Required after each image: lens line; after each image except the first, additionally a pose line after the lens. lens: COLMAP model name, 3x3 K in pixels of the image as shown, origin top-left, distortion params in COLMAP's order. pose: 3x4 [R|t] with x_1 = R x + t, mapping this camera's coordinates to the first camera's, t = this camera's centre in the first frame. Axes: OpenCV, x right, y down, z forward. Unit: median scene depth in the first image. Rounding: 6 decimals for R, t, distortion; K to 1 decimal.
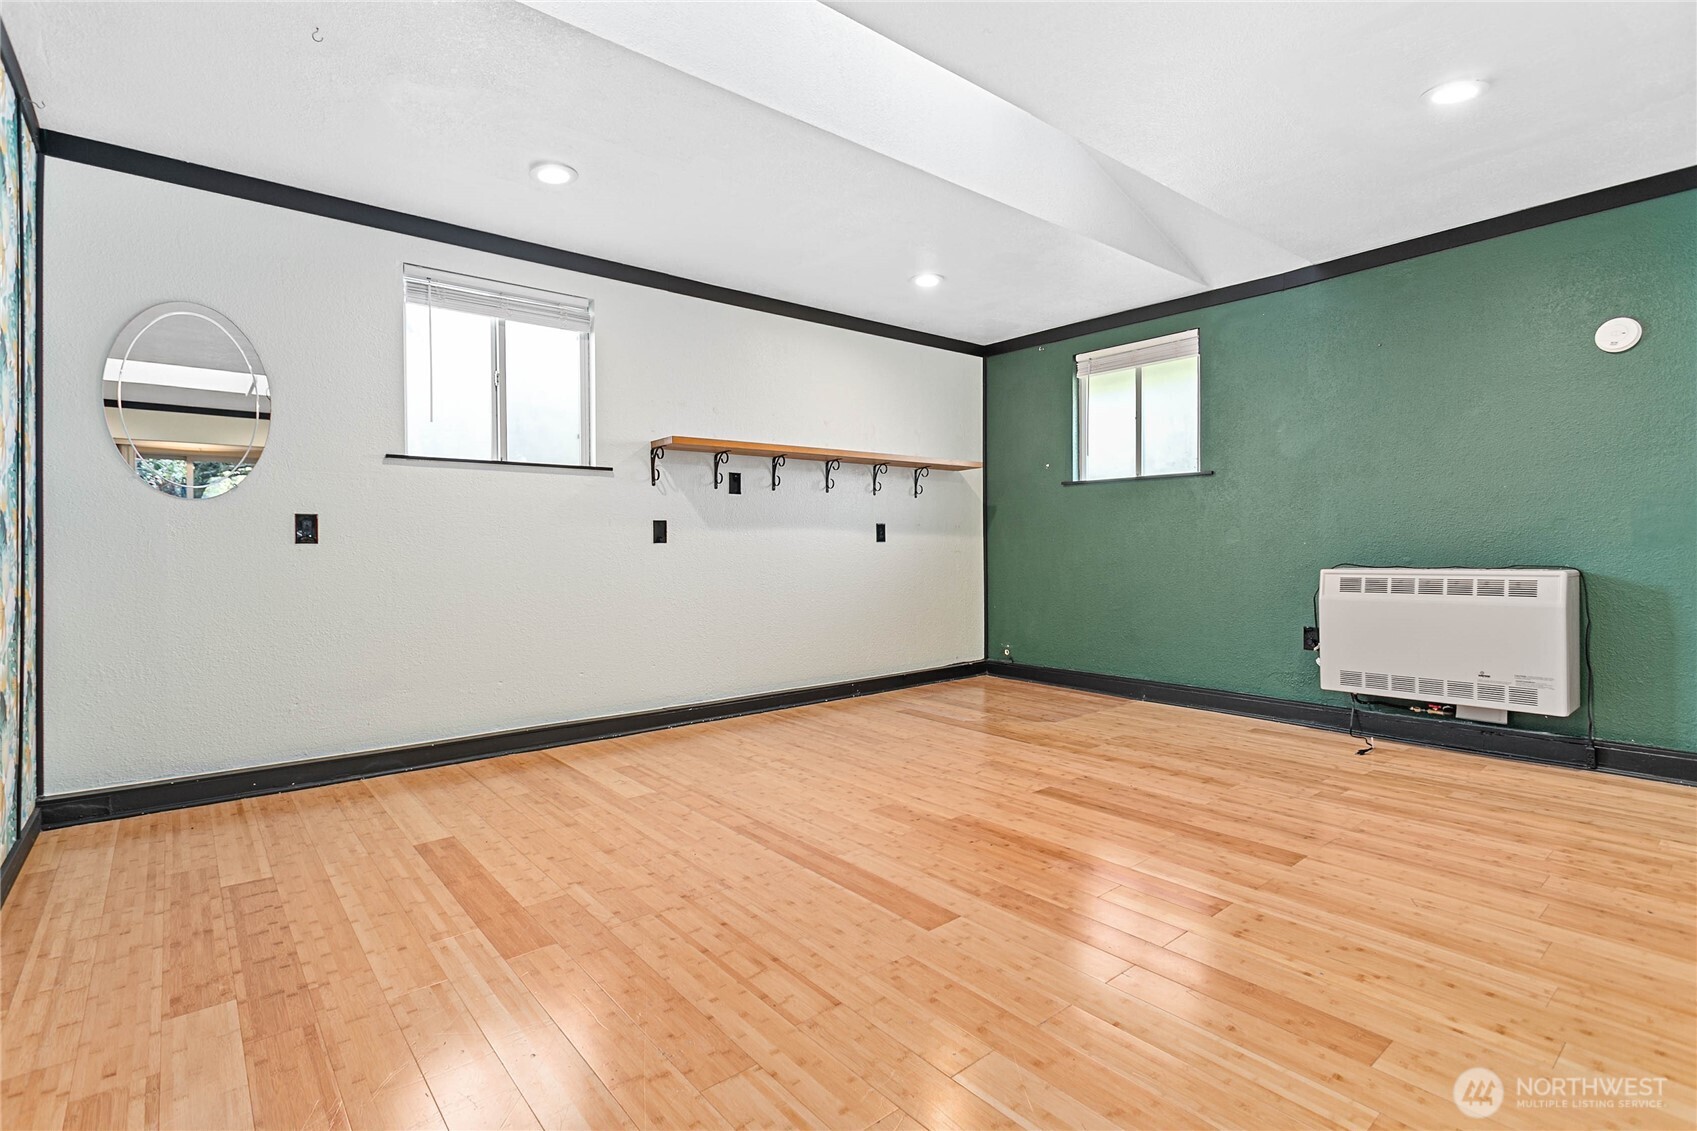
lens RADIAL K [[809.6, 0, 849.6], [0, 809.6, 549.1], [0, 0, 1]] dist [-0.000281, -0.000548]
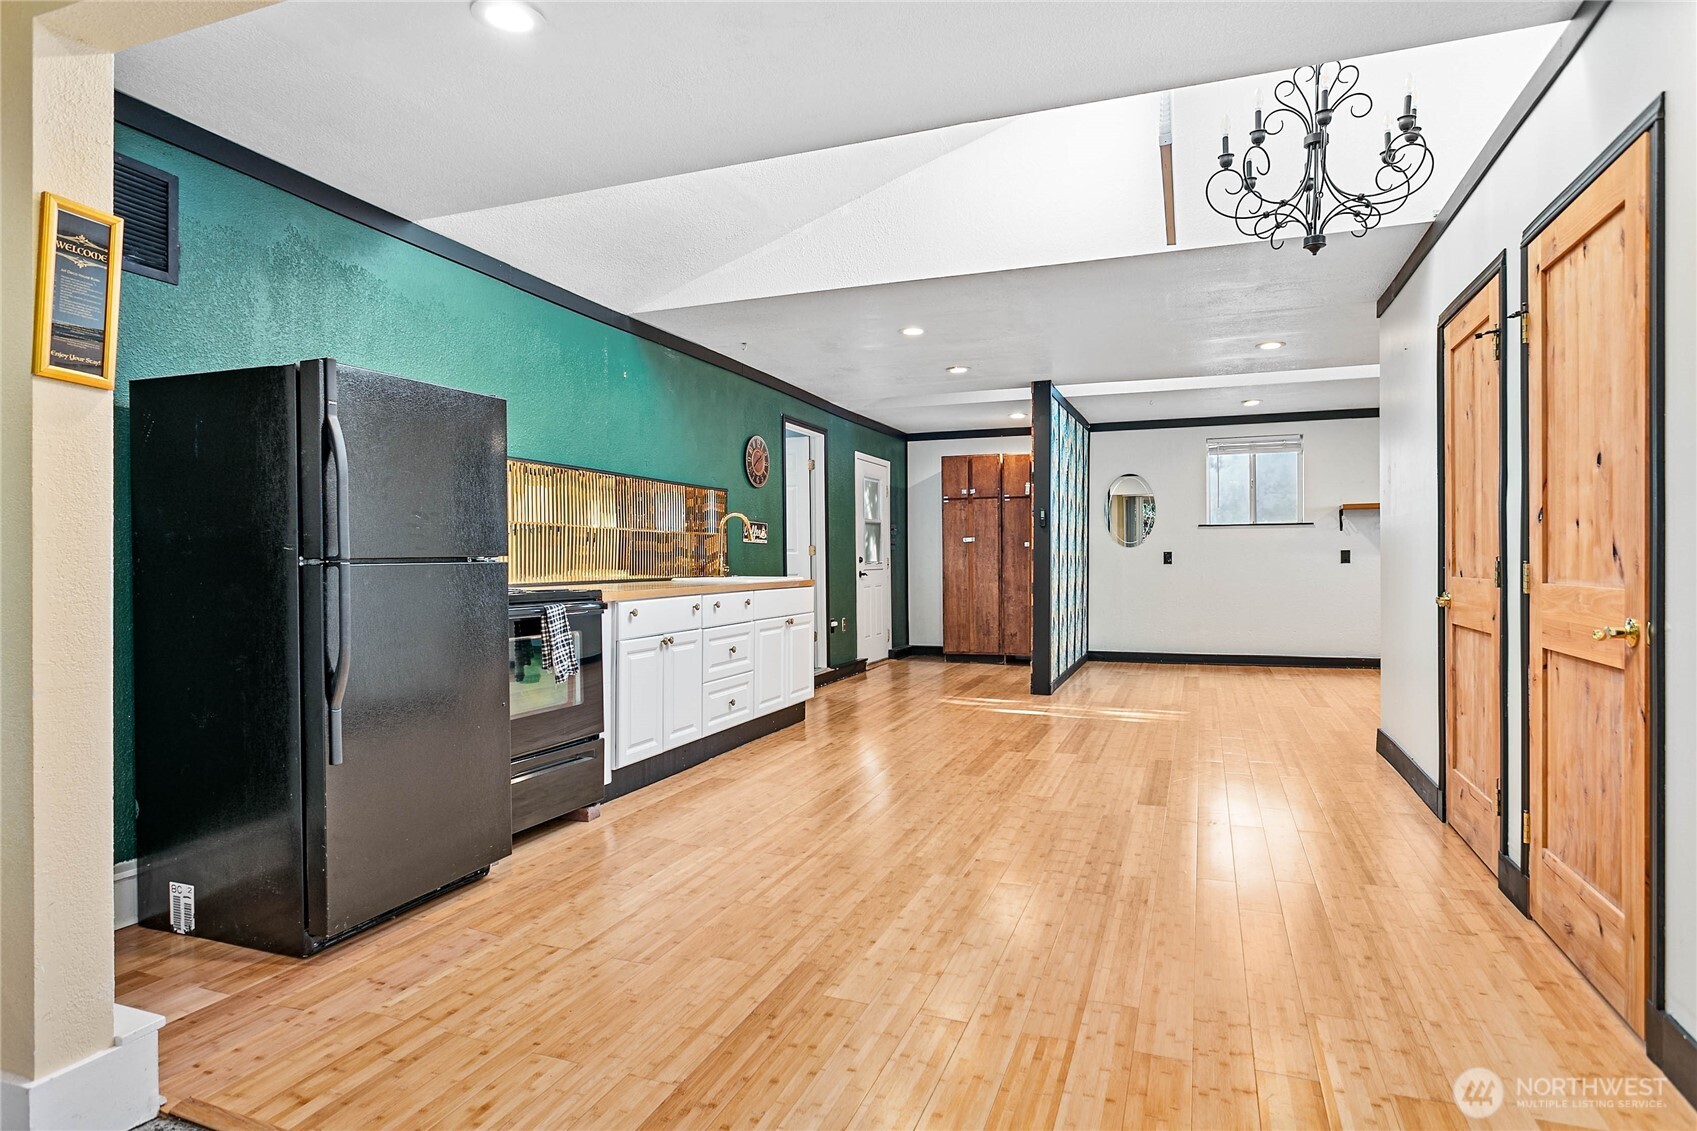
lens RADIAL K [[954.4, 0, 848.5], [0, 954.4, 565.5], [0, 0, 1]] dist [0.000025, -0.000406]
pose [[0.496971, 0.008427, -0.867727, 1.581379], [0.000911, 0.999947, 0.010232, -0.039402], [0.867767, -0.005875, 0.496937, -1.486421]]
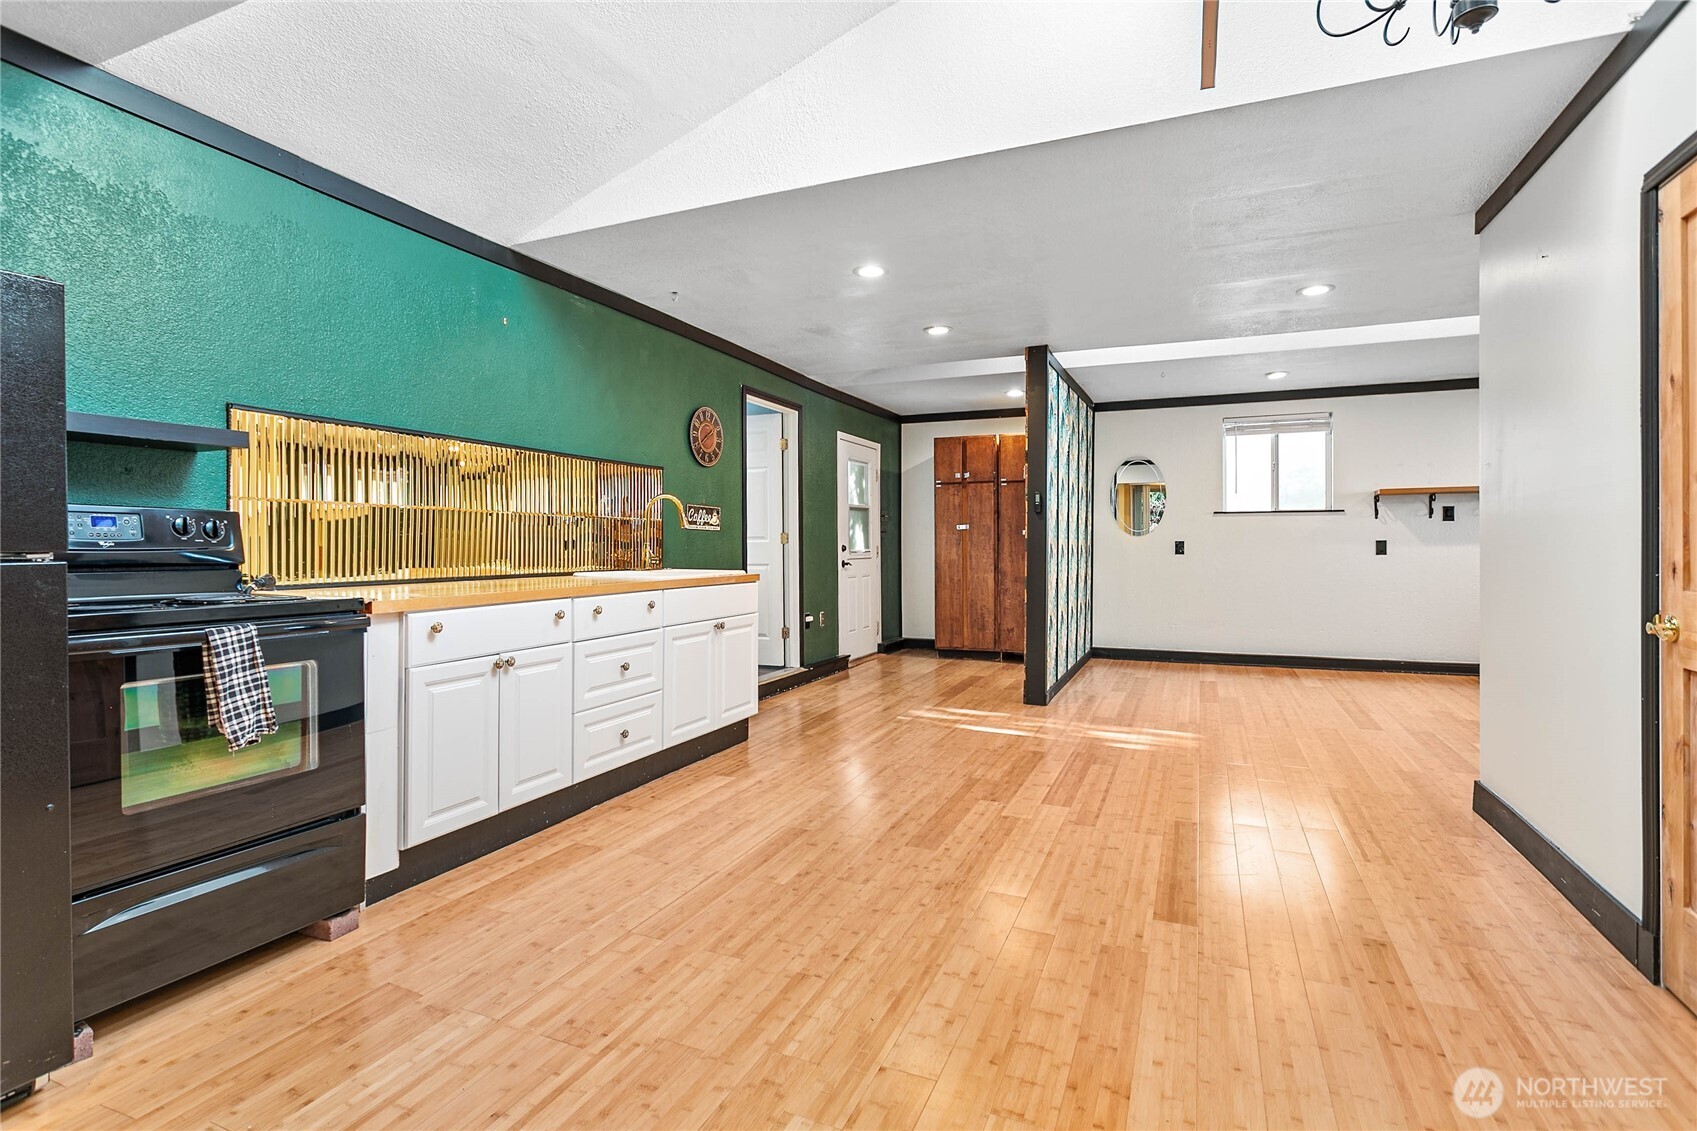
lens RADIAL K [[847.5, 0, 842.1], [0, 847.5, 543.2], [0, 0, 1]] dist [-0.001479, 0.000243]
pose [[0.455874, 0.004015, -0.890035, 1.164633], [-0.003599, 0.999990, 0.002668, -0.049013], [0.890037, 0.001987, 0.455884, -1.061777]]
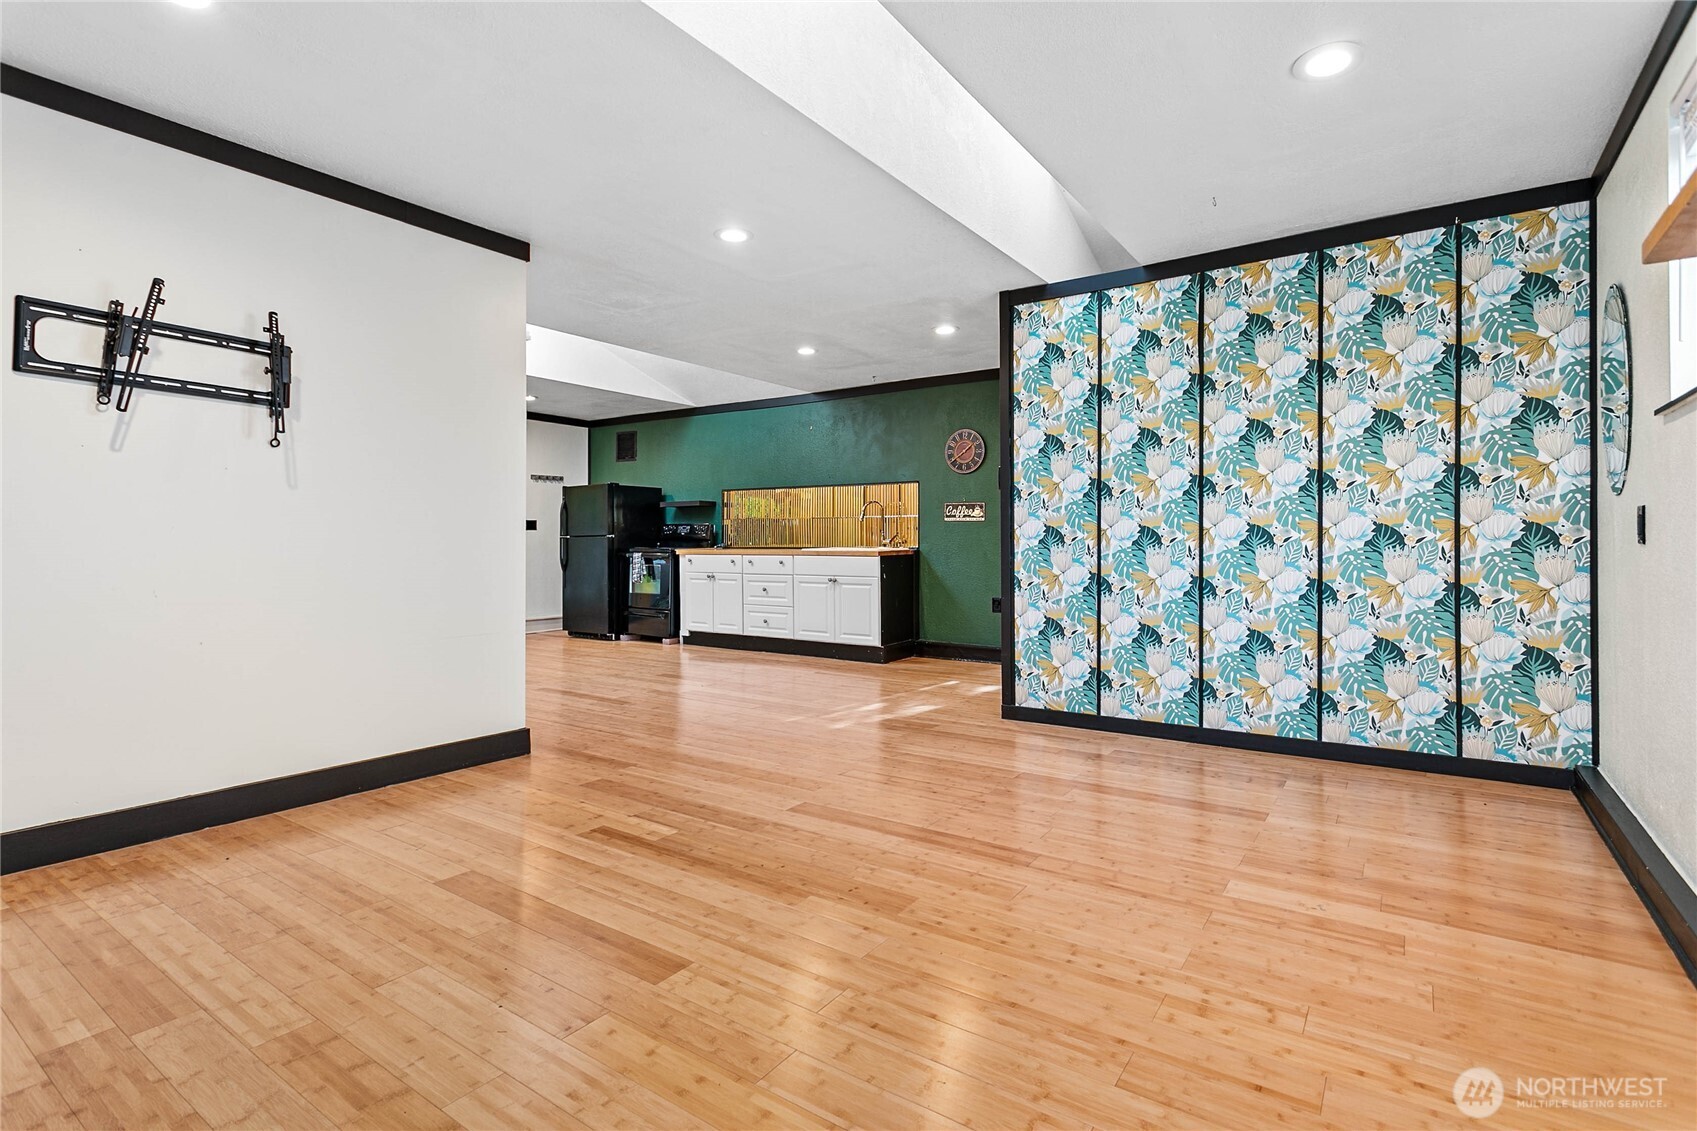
lens RADIAL K [[809.6, 0, 849.6], [0, 809.6, 549.1], [0, 0, 1]] dist [-0.000281, -0.000548]
pose [[-0.964336, 0.010695, -0.264466, 0.304911], [0.007745, 0.999896, 0.012197, -0.019476], [0.264569, 0.009714, -0.964318, 1.827731]]
